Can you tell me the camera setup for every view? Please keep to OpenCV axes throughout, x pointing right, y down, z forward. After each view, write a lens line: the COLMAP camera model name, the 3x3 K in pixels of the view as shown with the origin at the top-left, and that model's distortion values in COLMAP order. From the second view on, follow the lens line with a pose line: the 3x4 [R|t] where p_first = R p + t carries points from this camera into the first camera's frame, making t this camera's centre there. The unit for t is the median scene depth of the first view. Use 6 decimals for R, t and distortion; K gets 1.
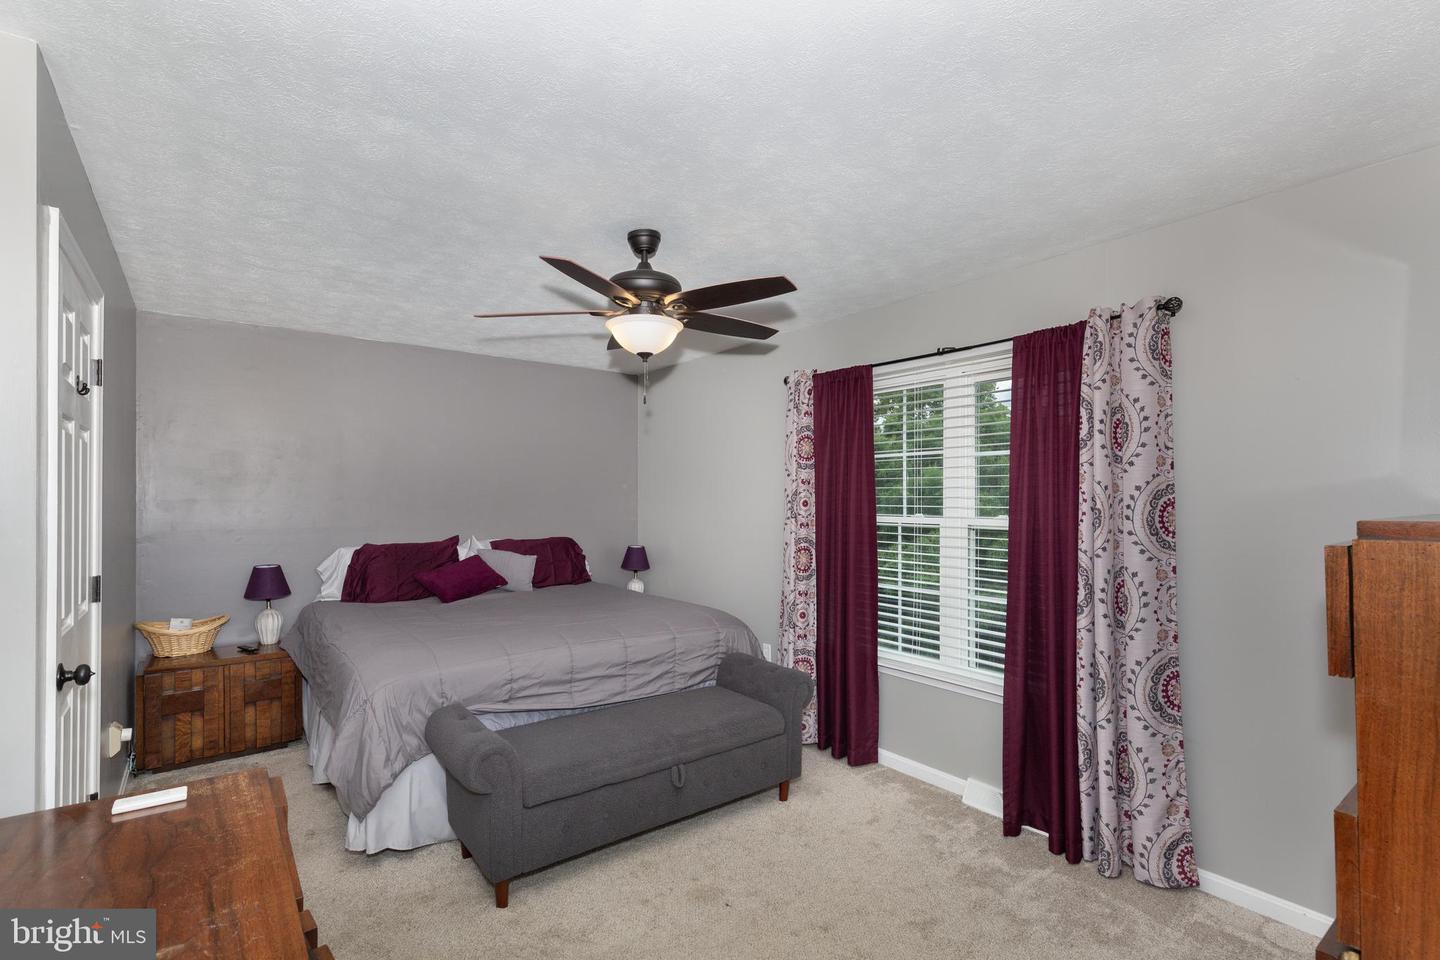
lens RADIAL K [[665.1, 0, 715.7], [0, 665.1, 488.9], [0, 0, 1]] dist [0.007977, -0.002077]
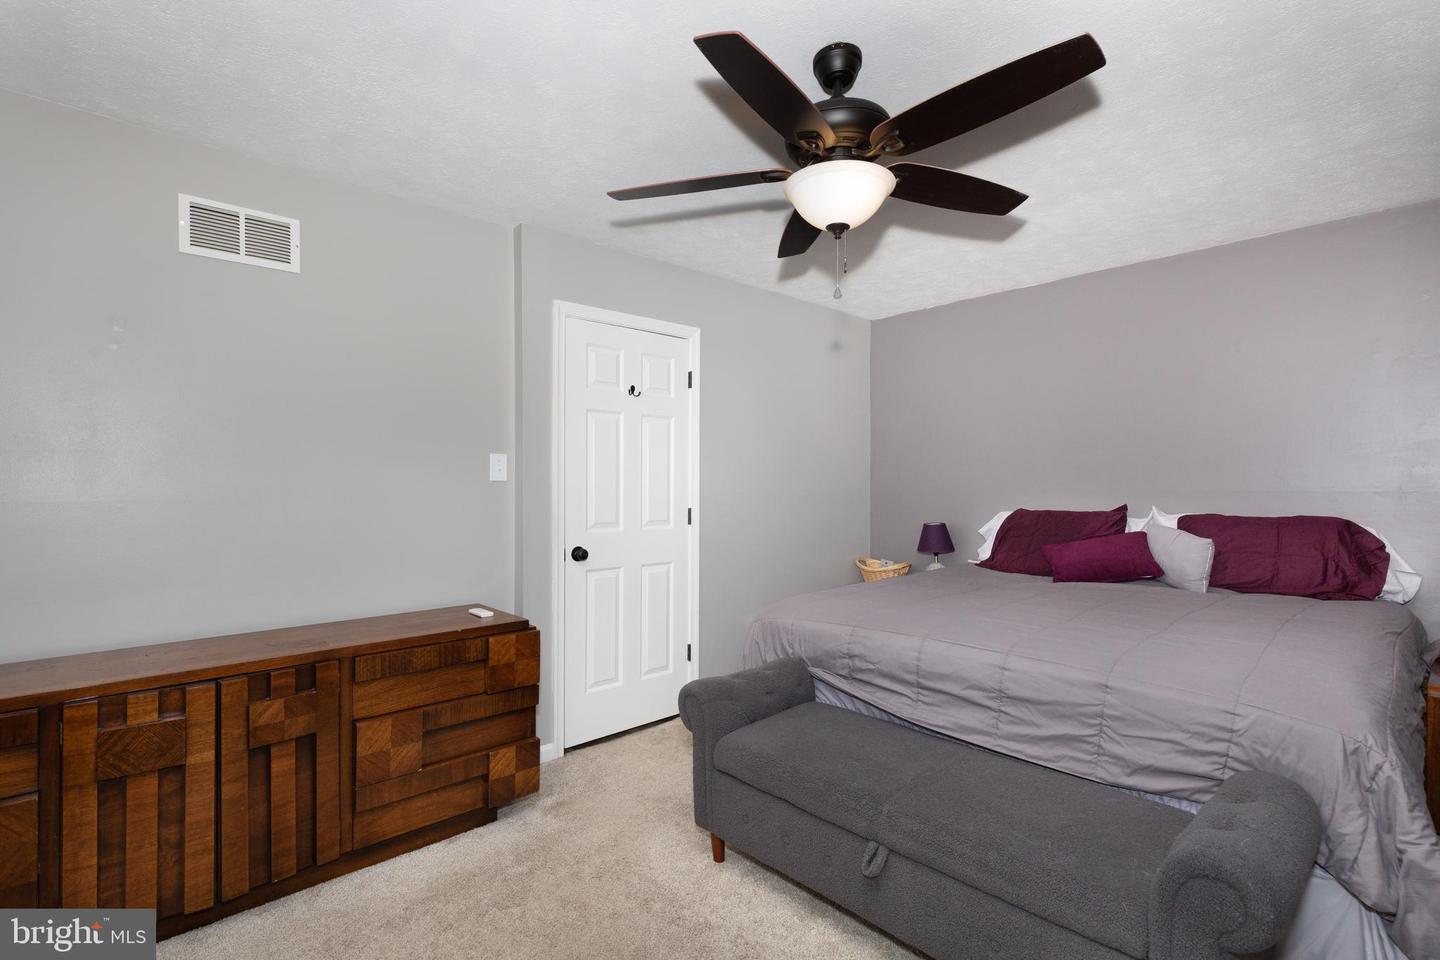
lens RADIAL K [[665.1, 0, 717.5], [0, 665.1, 482.5], [0, 0, 1]] dist [0.007977, -0.002077]
pose [[0.112648, -0.003535, -0.993629, 0.407055], [0.015711, 0.999875, -0.001776, 0.047966], [0.993511, -0.015411, 0.112689, 0.566402]]
